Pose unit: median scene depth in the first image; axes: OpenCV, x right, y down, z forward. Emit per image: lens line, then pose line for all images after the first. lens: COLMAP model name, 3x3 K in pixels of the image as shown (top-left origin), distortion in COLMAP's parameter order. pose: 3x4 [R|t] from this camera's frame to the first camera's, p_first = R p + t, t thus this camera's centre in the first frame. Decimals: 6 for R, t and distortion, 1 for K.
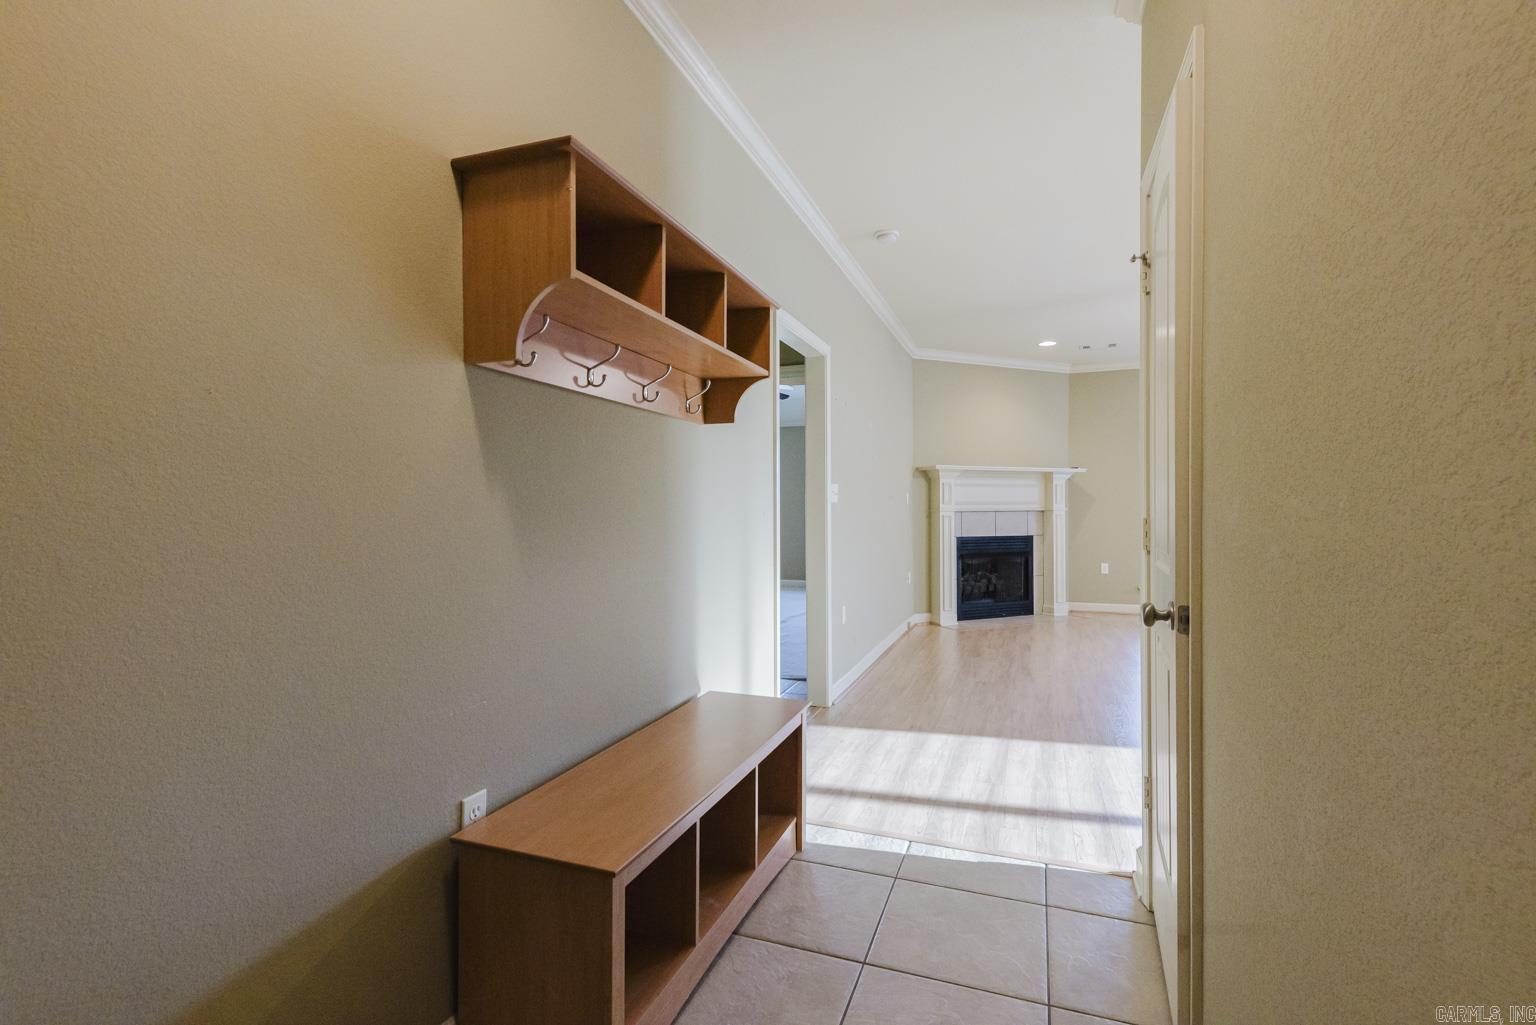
lens RADIAL K [[754.5, 0, 774.8], [0, 754.5, 503.2], [0, 0, 1]] dist [0.006562, -0.001673]
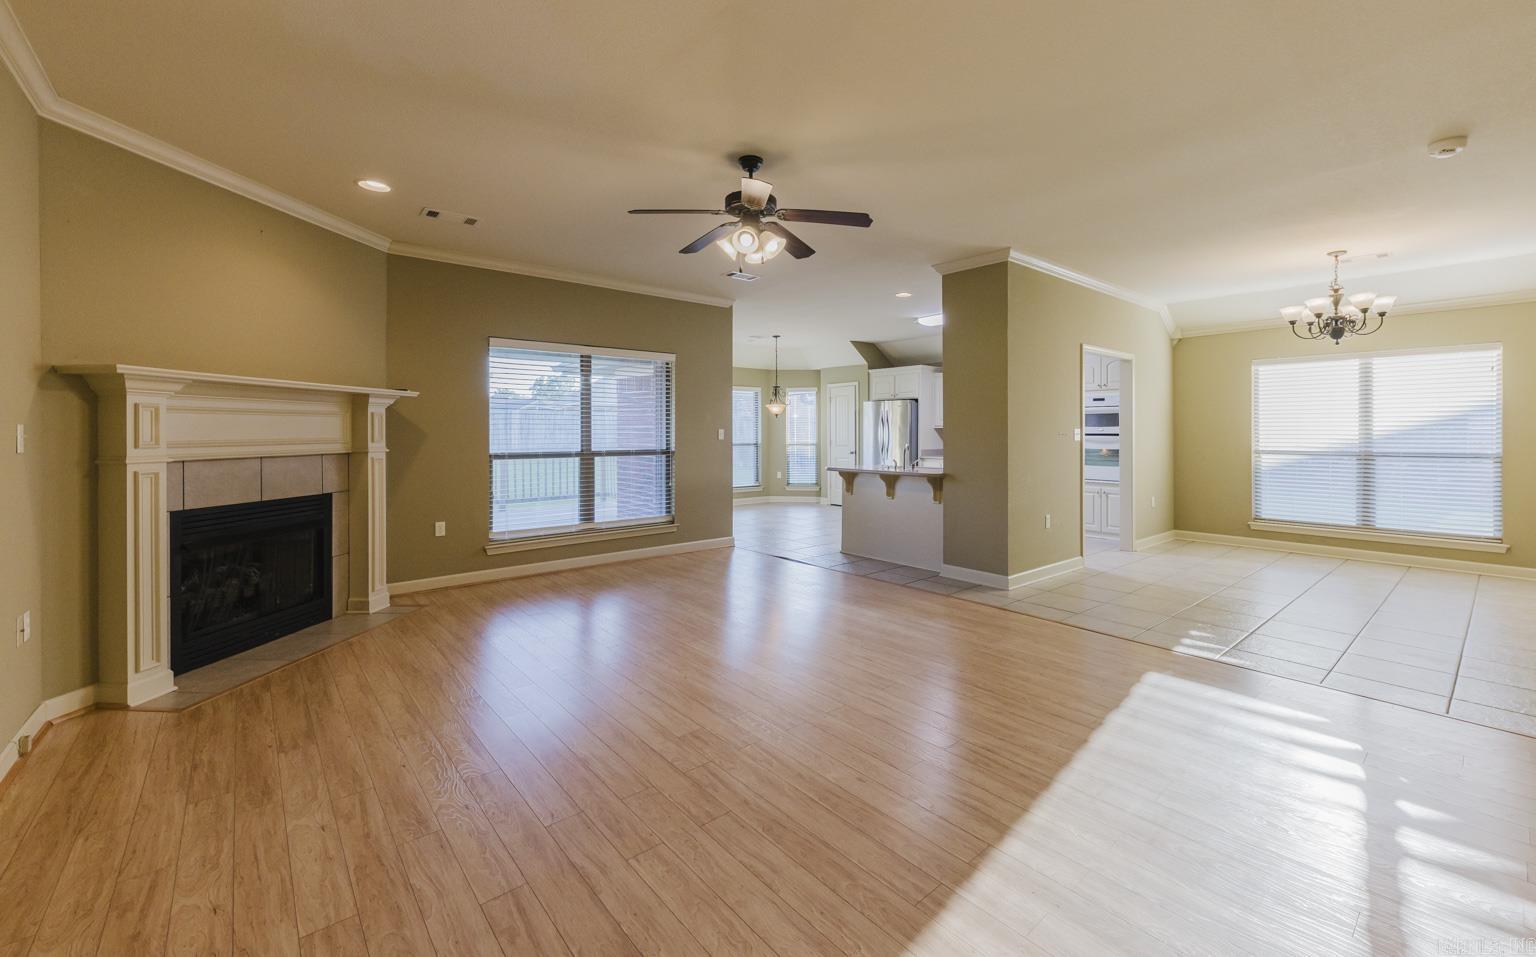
lens RADIAL K [[616.2, 0, 785.3], [0, 616.2, 431.2], [0, 0, 1]] dist [0.003395, -0.001029]
pose [[0.485671, 0.001329, 0.874141, 0.076298], [-0.001043, 0.999999, -0.000941, -0.009191], [-0.874141, -0.000454, 0.485672, 0.425068]]
